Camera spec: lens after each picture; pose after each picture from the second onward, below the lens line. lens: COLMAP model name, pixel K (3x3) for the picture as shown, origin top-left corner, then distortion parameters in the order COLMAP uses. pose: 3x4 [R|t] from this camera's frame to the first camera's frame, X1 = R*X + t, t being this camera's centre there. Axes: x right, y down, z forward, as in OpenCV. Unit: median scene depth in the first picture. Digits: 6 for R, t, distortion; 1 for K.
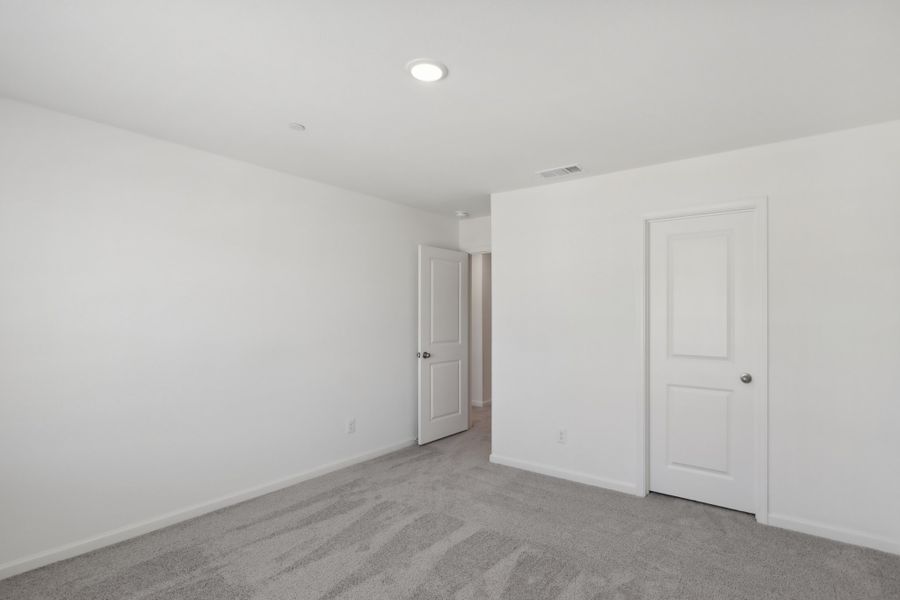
lens RADIAL K [[417.2, 0, 453.3], [0, 417.2, 305.9], [0, 0, 1]] dist [-0.021164, 0.000351]
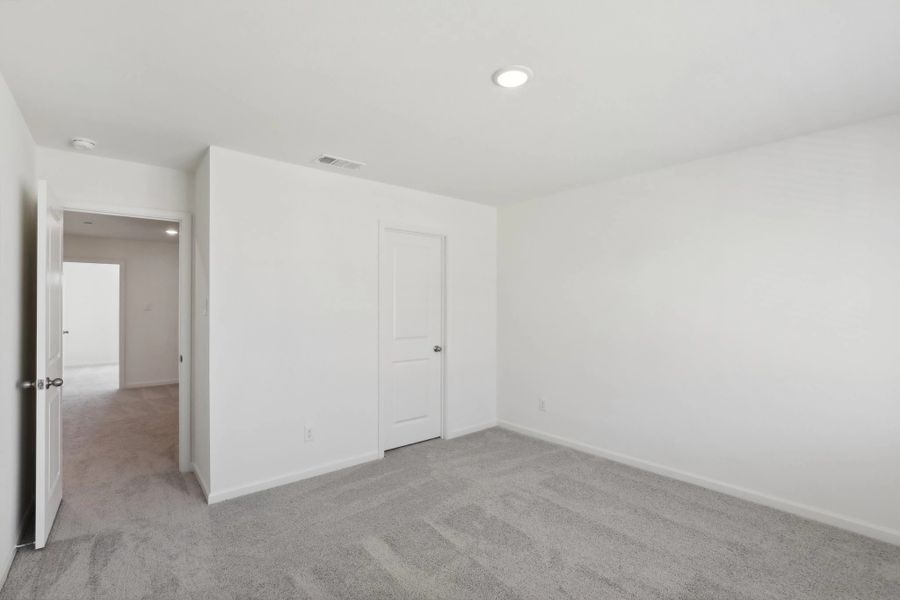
lens RADIAL K [[417.2, 0, 453.3], [0, 417.2, 305.9], [0, 0, 1]] dist [-0.021164, 0.000351]
pose [[0.242436, -0.001699, 0.970166, -0.670051], [-0.012764, 0.999906, 0.004940, 0.010188], [-0.970084, -0.013581, 0.242391, 0.512490]]
